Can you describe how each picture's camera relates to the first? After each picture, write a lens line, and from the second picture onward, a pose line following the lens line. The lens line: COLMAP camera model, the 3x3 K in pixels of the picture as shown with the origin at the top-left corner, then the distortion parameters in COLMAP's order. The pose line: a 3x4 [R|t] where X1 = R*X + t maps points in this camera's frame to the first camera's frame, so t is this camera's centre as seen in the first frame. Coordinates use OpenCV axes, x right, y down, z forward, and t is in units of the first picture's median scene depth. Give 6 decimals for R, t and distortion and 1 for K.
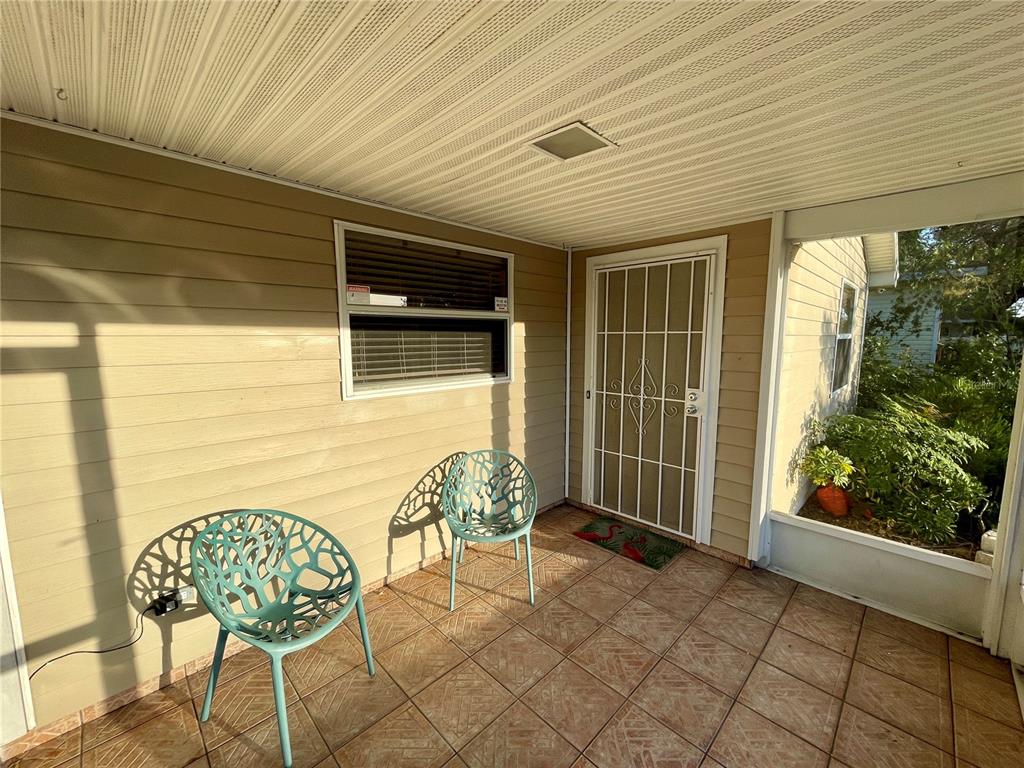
lens RADIAL K [[413.6, 0, 516.5], [0, 413.6, 384.5], [0, 0, 1]] dist [-0.001044, -0.000139]
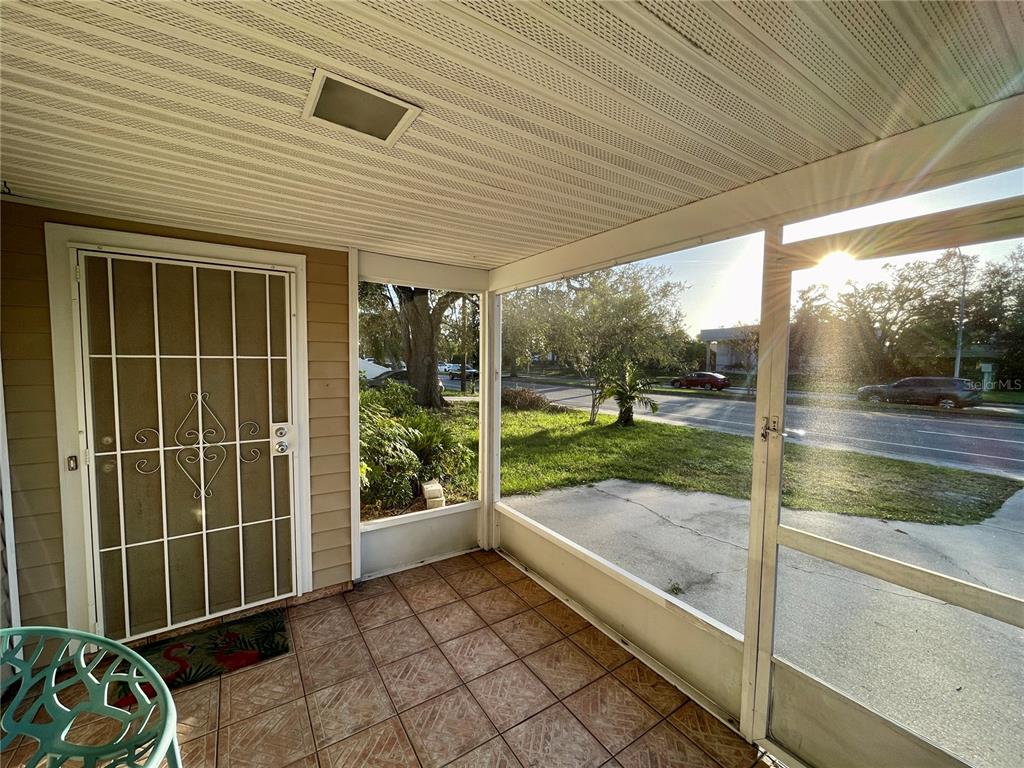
lens RADIAL K [[413.6, 0, 513.8], [0, 413.6, 384.7], [0, 0, 1]] dist [-0.001044, -0.000139]
pose [[0.203162, -0.059180, 0.977355, -0.343180], [0.103465, 0.993881, 0.038673, -0.057248], [-0.973663, 0.093265, 0.208042, 0.376090]]
